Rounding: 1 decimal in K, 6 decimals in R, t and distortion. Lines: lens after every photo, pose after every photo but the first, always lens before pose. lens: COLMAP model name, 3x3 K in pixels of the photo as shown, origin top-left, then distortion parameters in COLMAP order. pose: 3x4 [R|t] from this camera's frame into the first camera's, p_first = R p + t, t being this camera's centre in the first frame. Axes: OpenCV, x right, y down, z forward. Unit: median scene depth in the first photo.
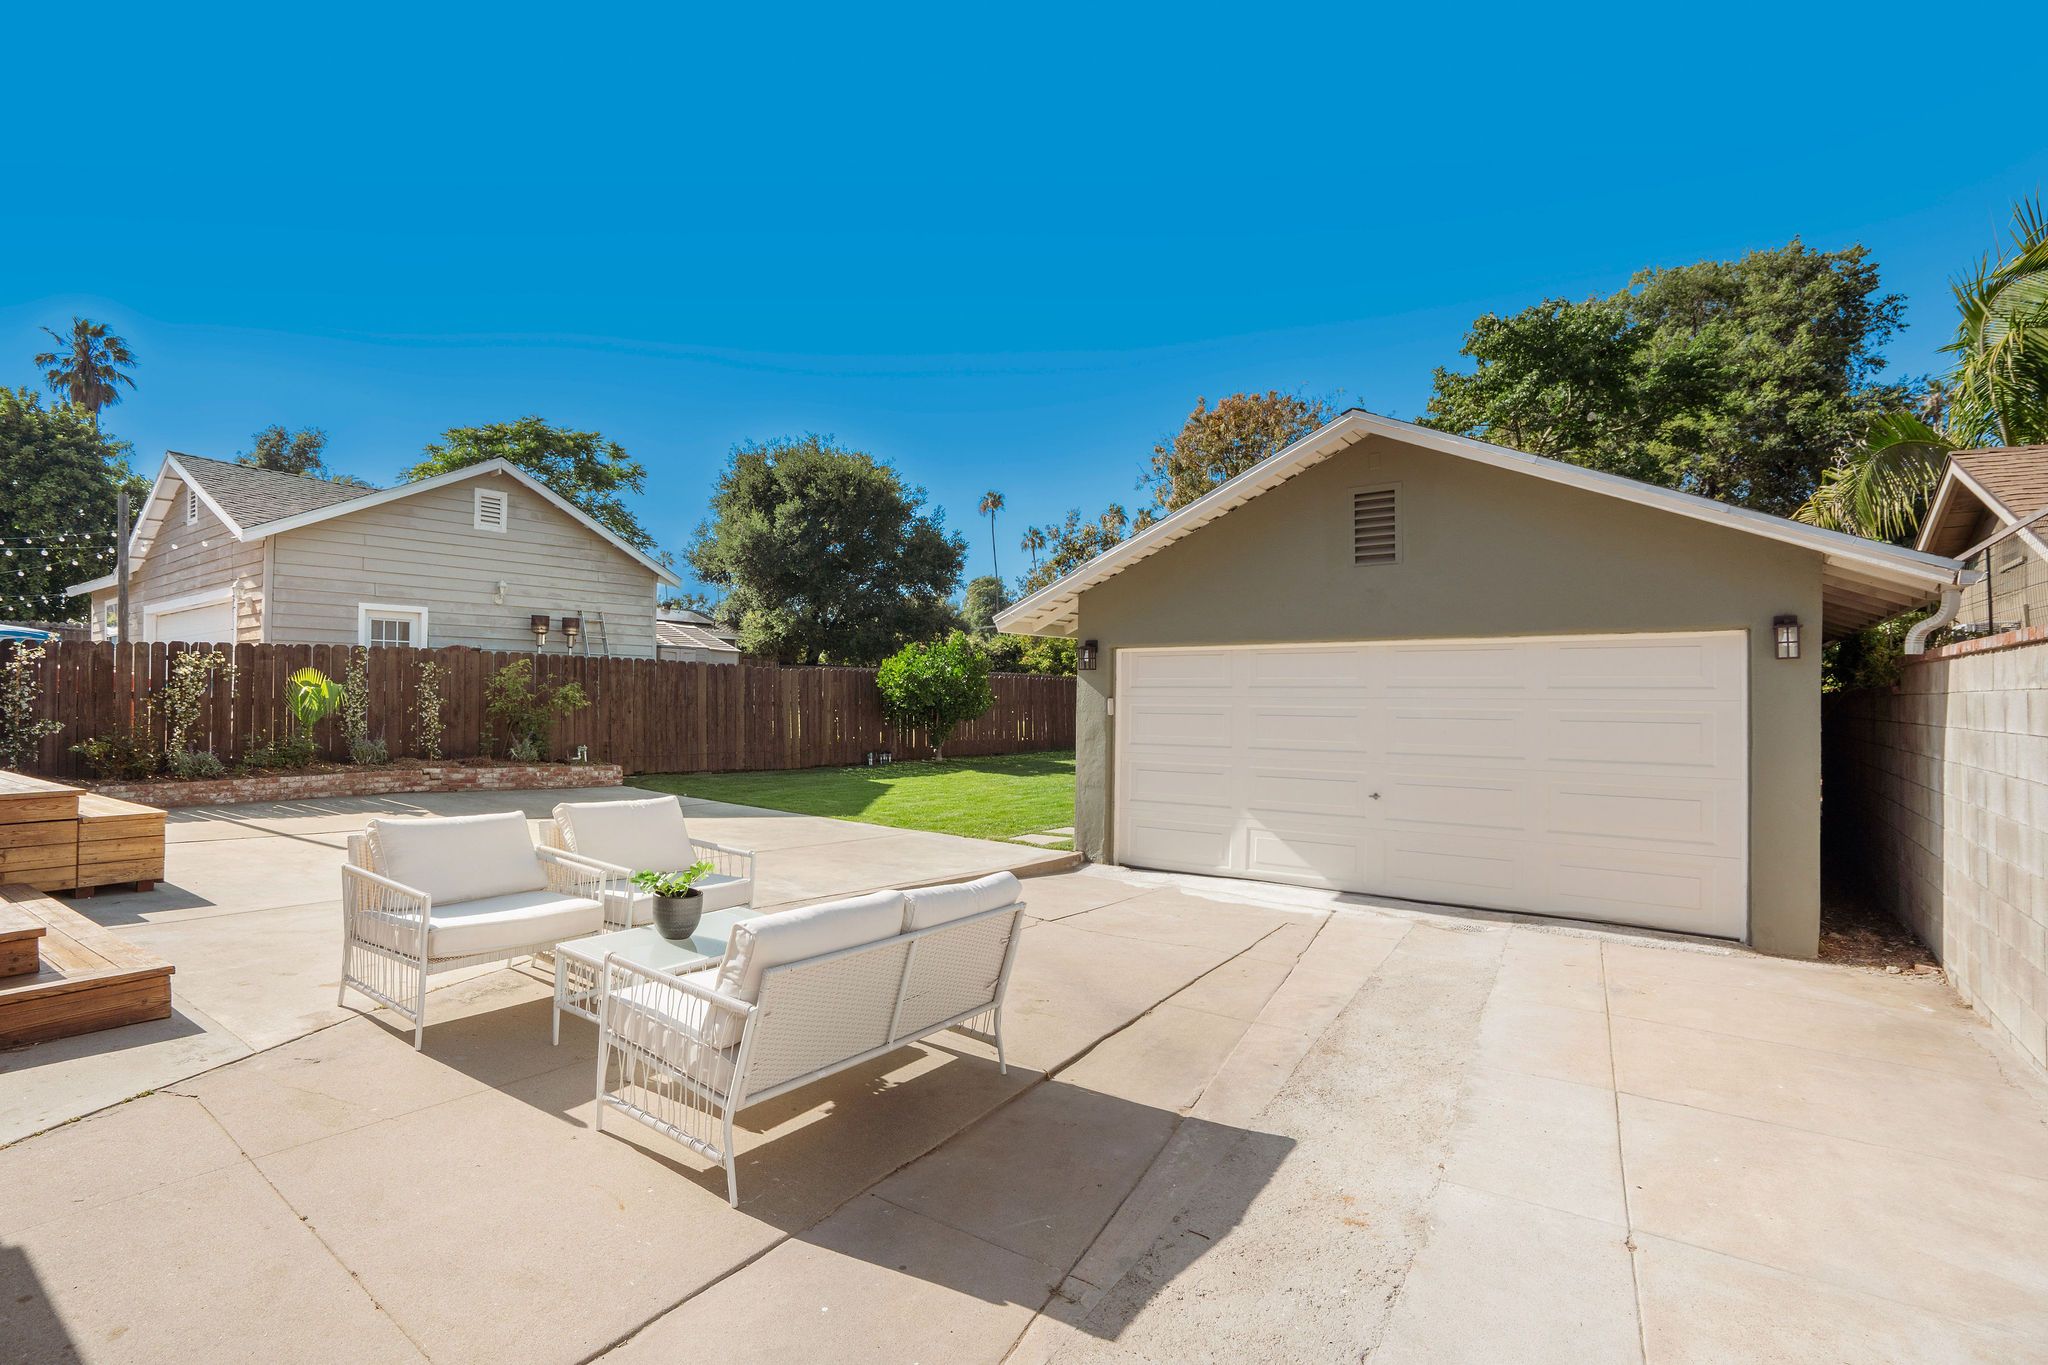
lens RADIAL K [[978.8, 0, 985.7], [0, 978.8, 703.8], [0, 0, 1]] dist [-0.029046, 0.006032]
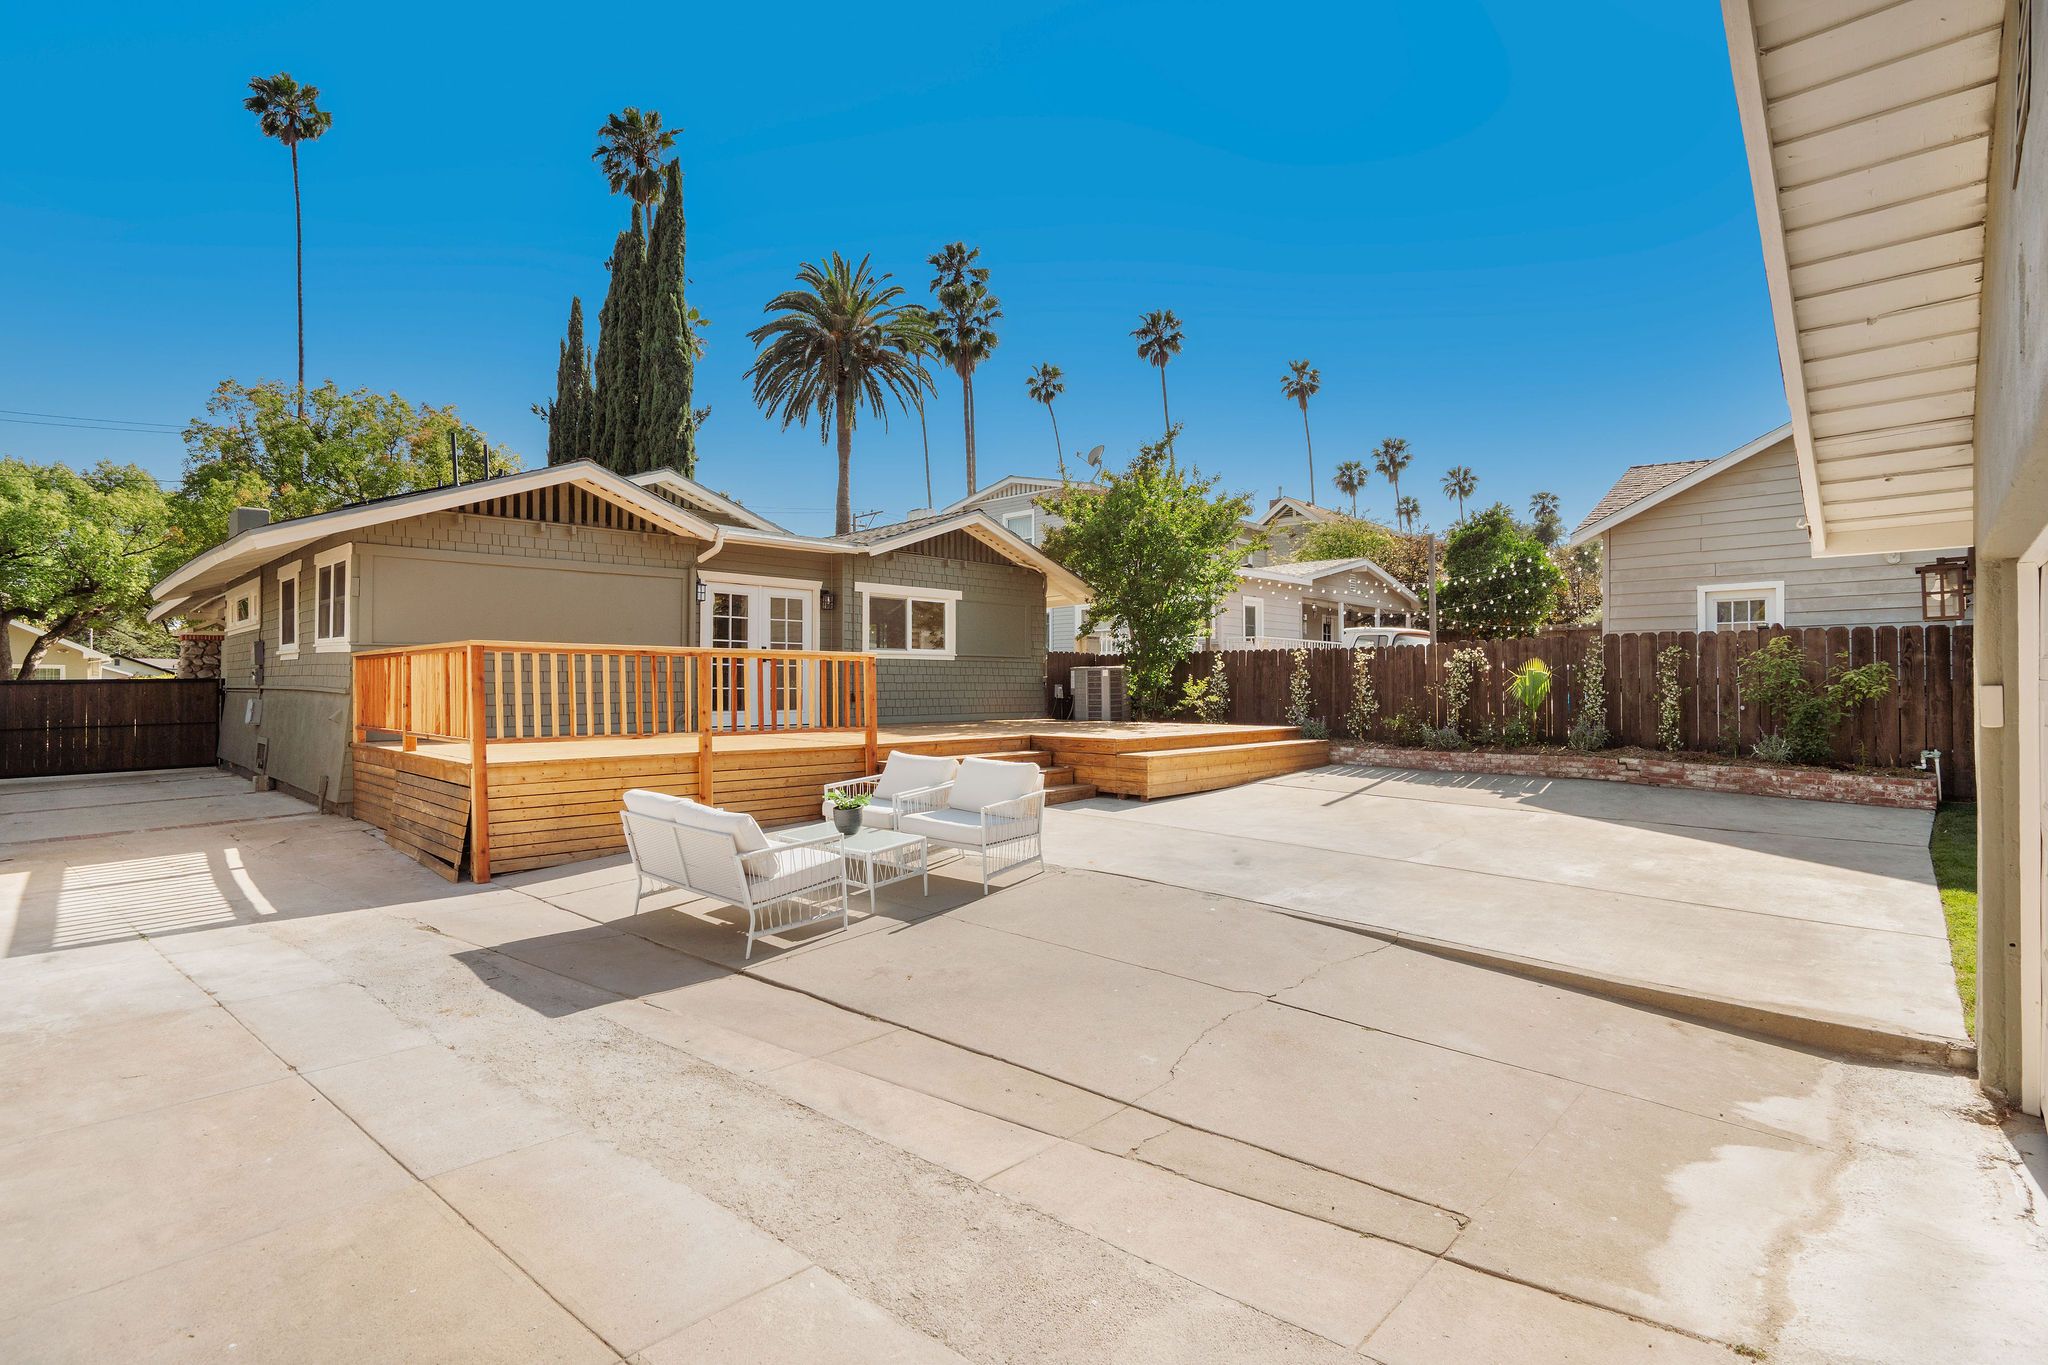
lens RADIAL K [[978.8, 0, 1020.9], [0, 978.8, 678.8], [0, 0, 1]] dist [-0.029046, 0.006032]
pose [[-0.124263, -0.008909, -0.992209, 0.974094], [-0.000737, 0.999960, -0.008886, -0.007224], [0.992249, -0.000373, -0.124264, 1.117390]]
